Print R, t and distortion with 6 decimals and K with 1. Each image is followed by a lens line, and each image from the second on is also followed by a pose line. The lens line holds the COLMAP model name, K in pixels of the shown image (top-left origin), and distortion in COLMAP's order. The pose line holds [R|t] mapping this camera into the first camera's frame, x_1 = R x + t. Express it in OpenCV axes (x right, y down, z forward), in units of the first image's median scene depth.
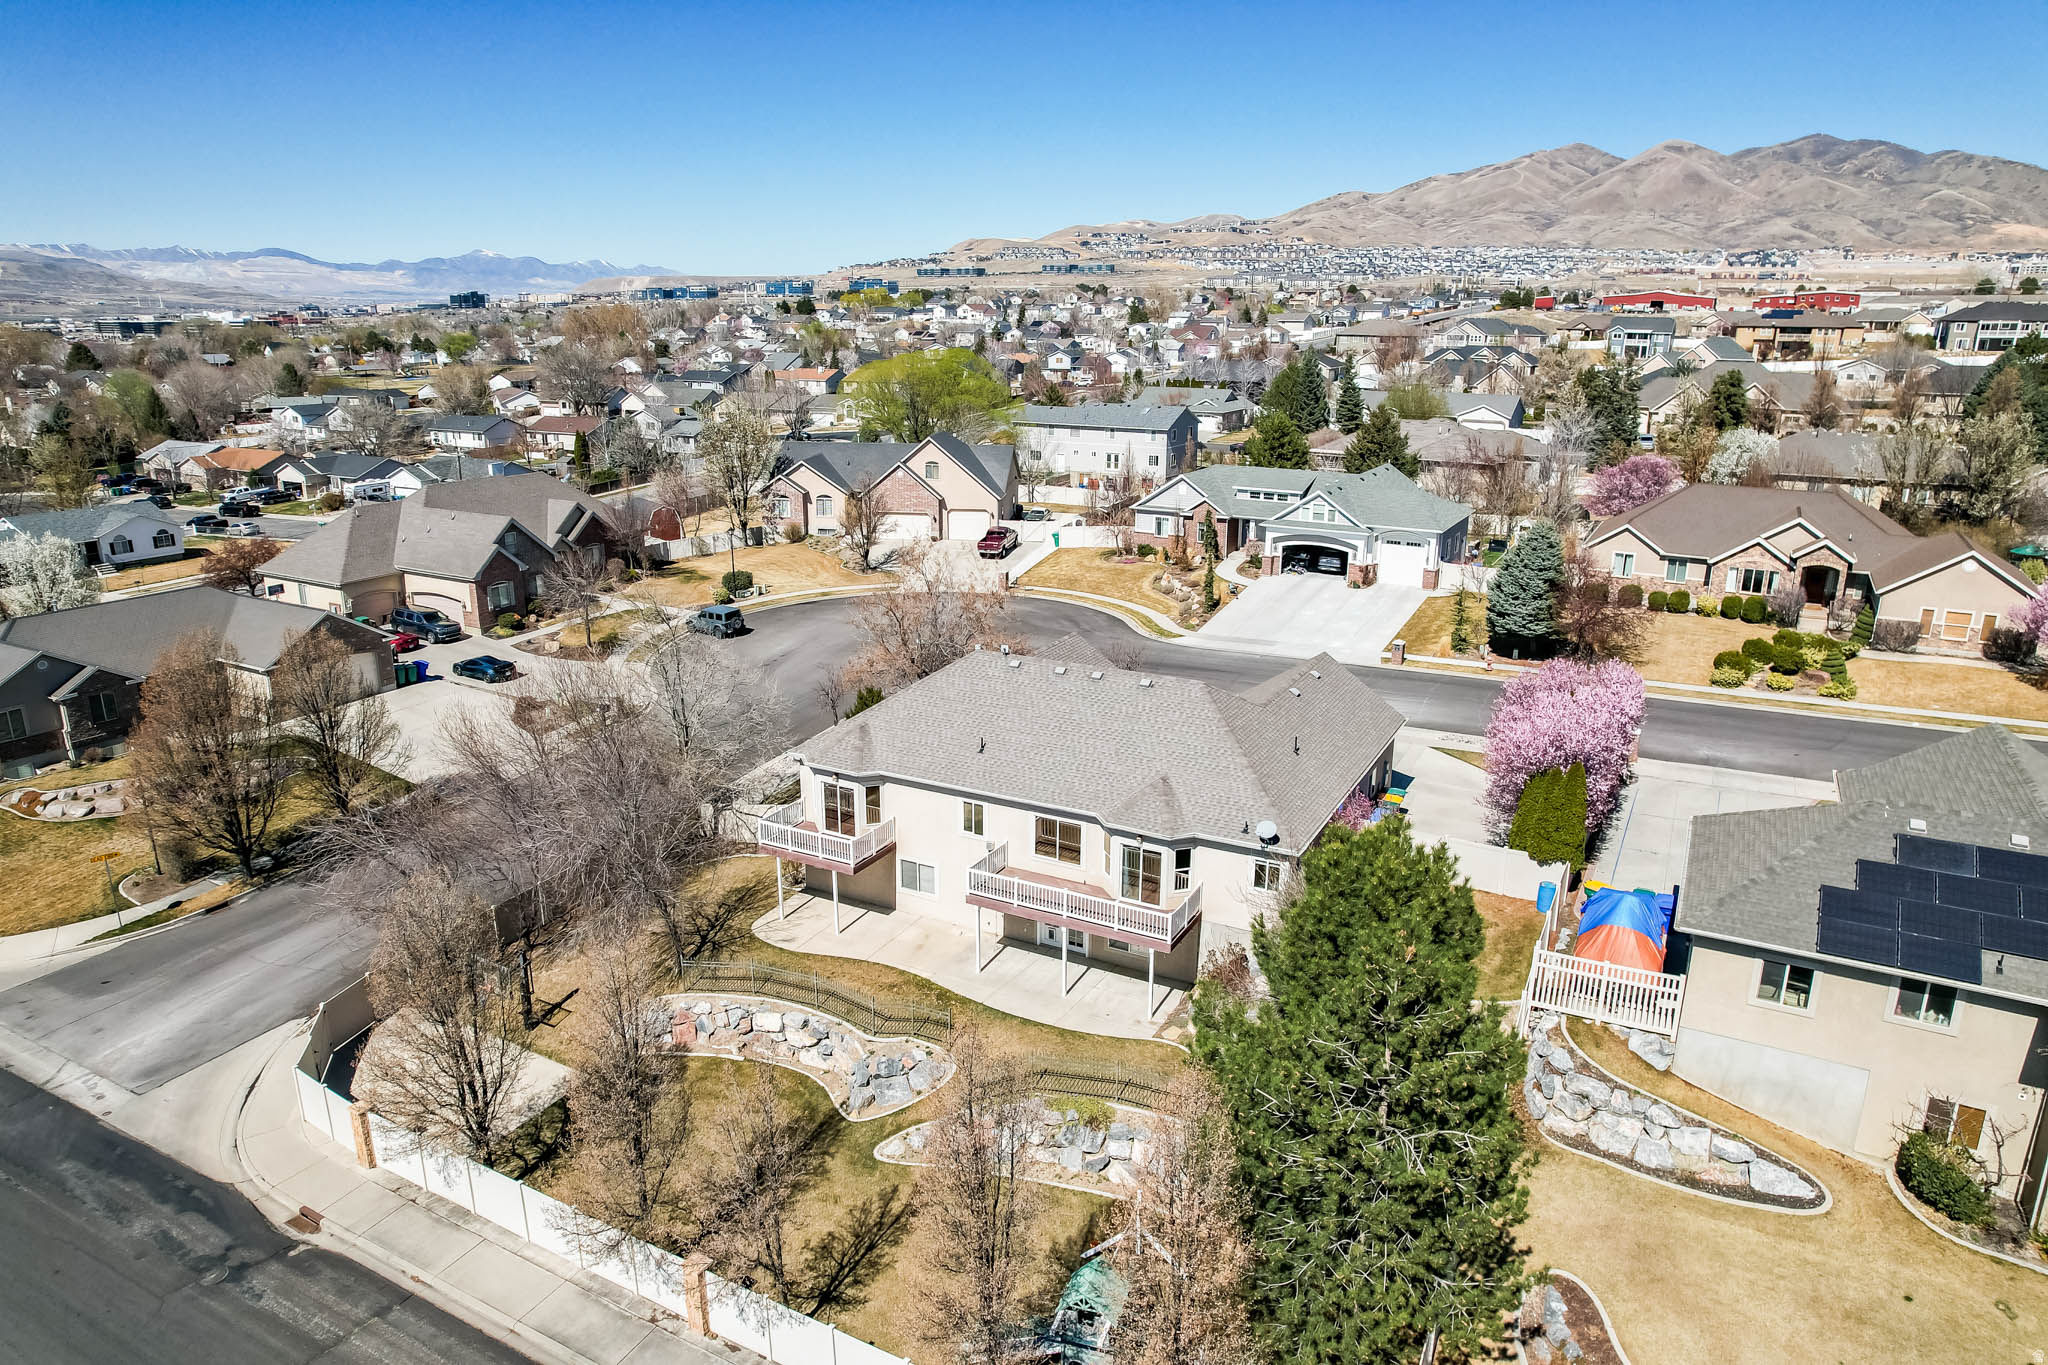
lens RADIAL K [[1308.4, 0, 1019.3], [0, 1308.4, 683.4], [0, 0, 1]] dist [-0.080638, 0.069769]
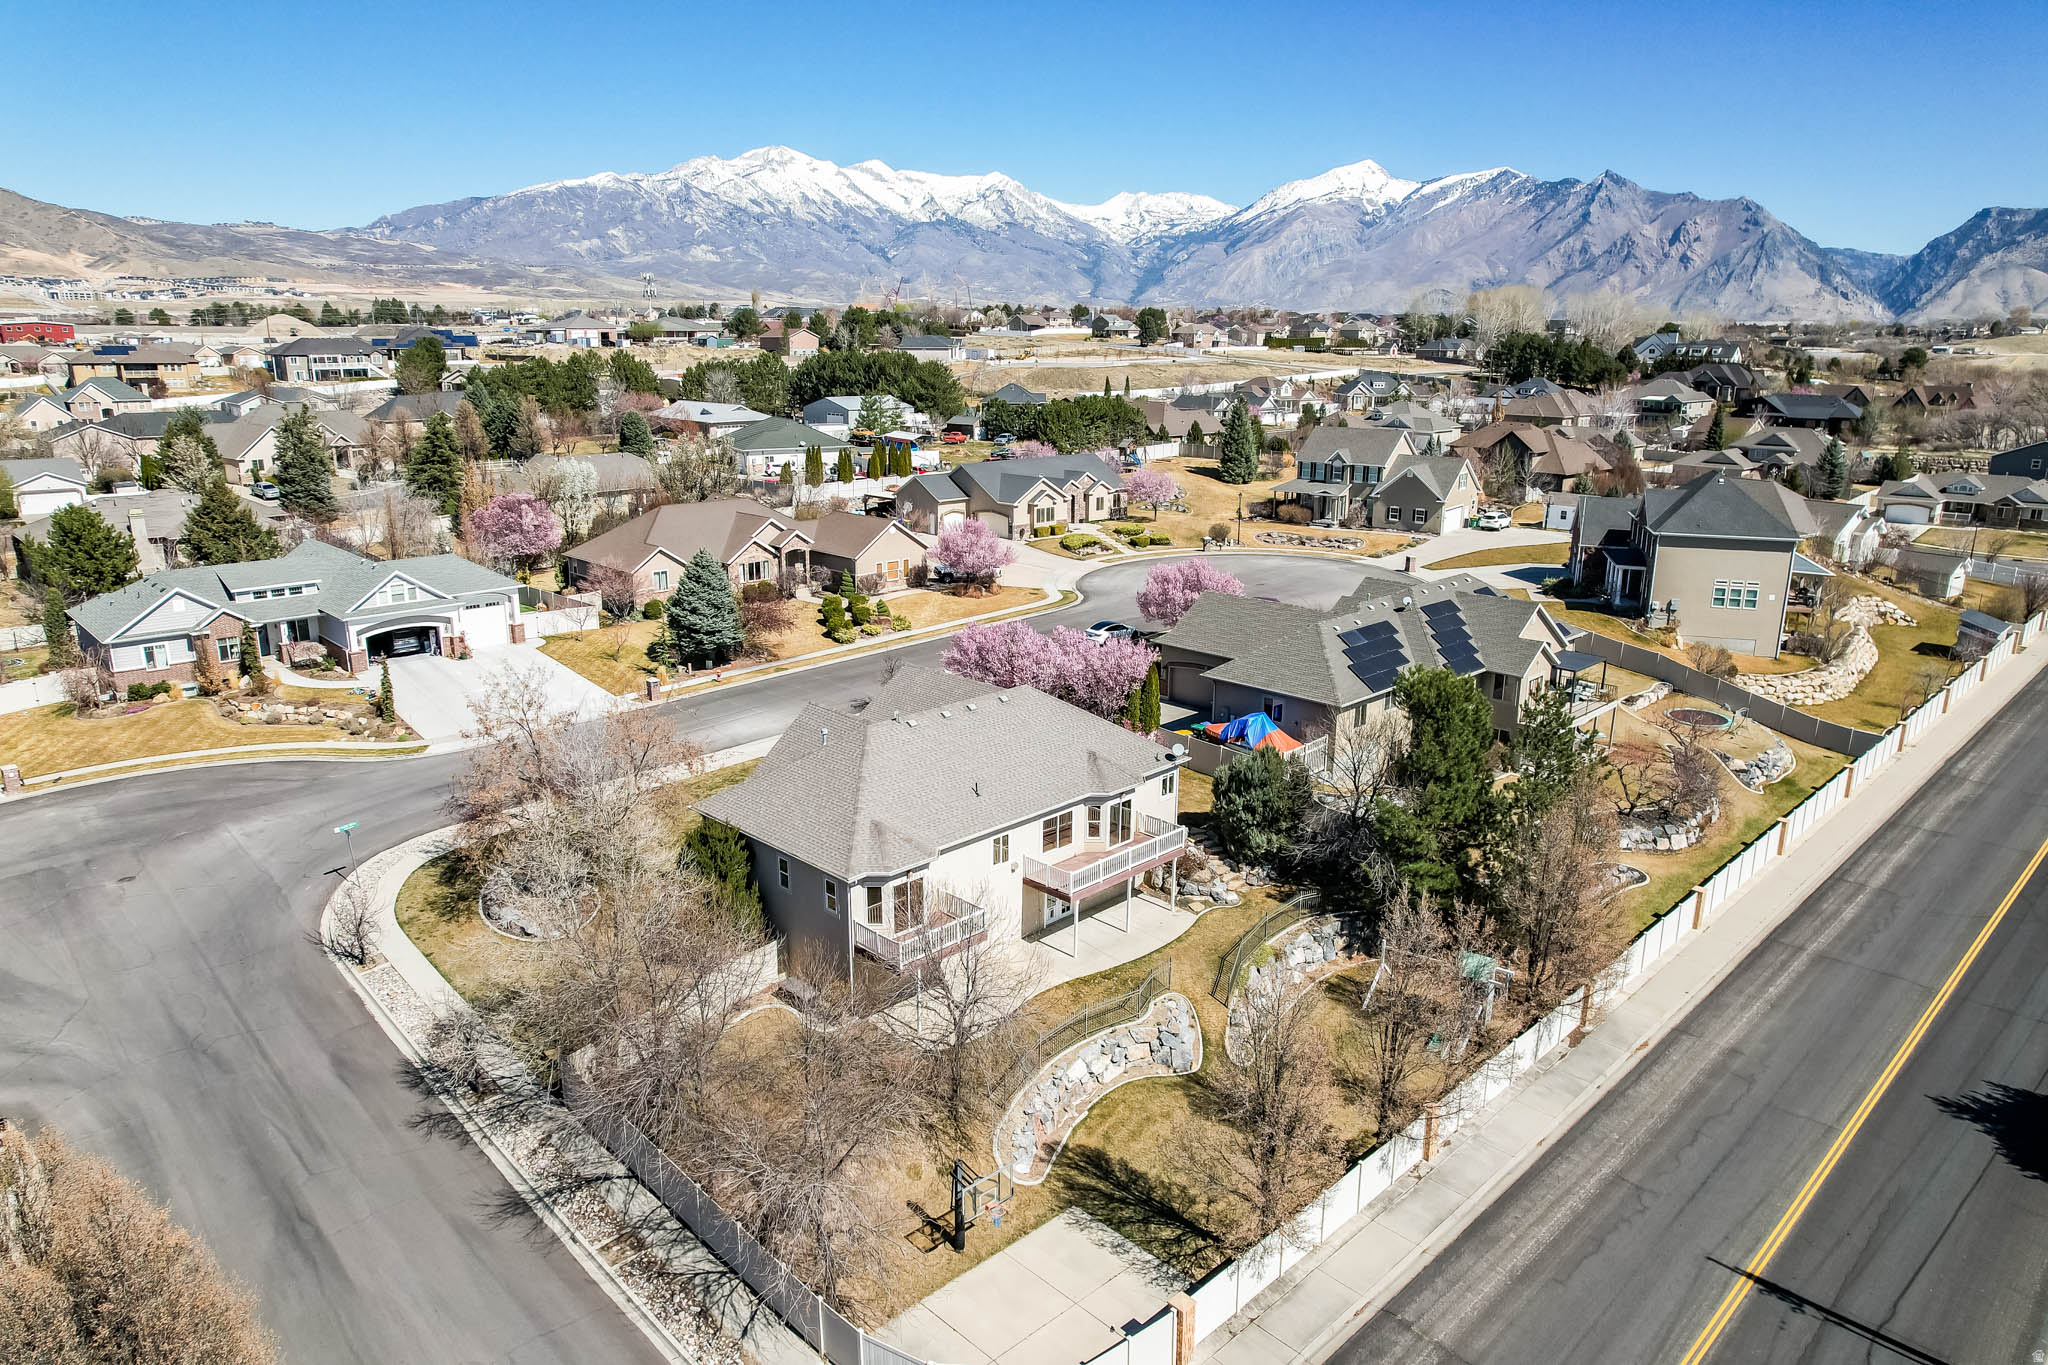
lens RADIAL K [[1308.4, 0, 1019.3], [0, 1308.4, 683.4], [0, 0, 1]] dist [-0.080638, 0.069769]
pose [[0.285713, -0.249110, 0.925372, -0.602193], [0.264773, 0.948556, 0.173601, -0.130658], [-0.921012, 0.195413, 0.336972, 0.333242]]
